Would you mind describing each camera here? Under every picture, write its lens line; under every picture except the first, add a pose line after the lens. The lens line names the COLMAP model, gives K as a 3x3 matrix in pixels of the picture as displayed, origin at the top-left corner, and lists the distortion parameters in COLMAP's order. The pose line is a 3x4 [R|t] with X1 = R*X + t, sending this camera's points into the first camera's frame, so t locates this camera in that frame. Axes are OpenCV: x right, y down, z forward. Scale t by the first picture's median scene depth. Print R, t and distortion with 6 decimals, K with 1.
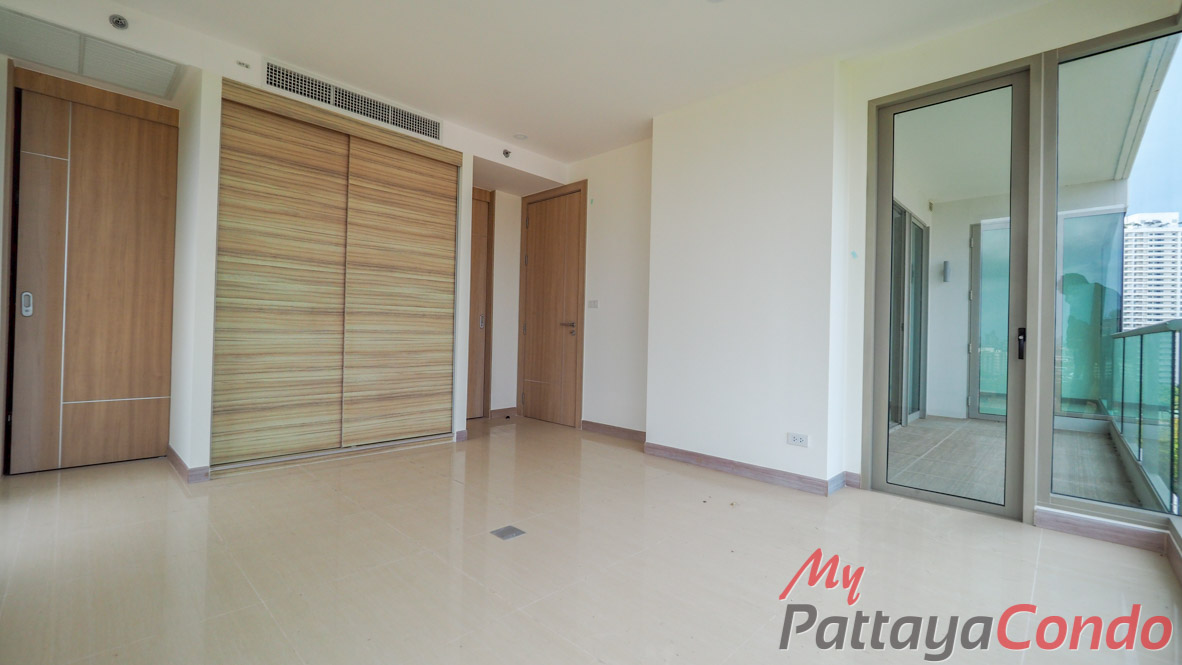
lens RADIAL K [[497.0, 0, 584.9], [0, 497.0, 327.9], [0, 0, 1]] dist [-0.007509, 0.000308]
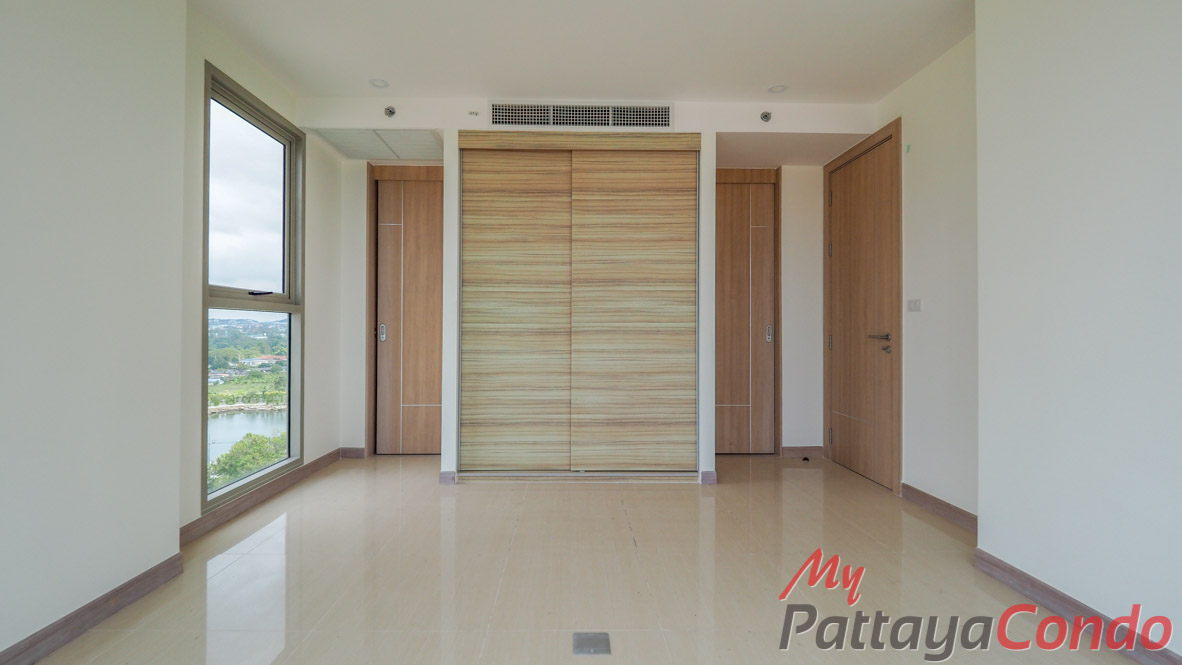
lens RADIAL K [[516.4, 0, 587.6], [0, 516.4, 324.6], [0, 0, 1]] dist [0.011368, -0.000043]
pose [[0.711601, -0.028597, -0.702002, 0.252176], [0.020455, 0.999591, -0.019985, -0.024338], [0.702286, -0.000139, 0.711895, 0.297594]]
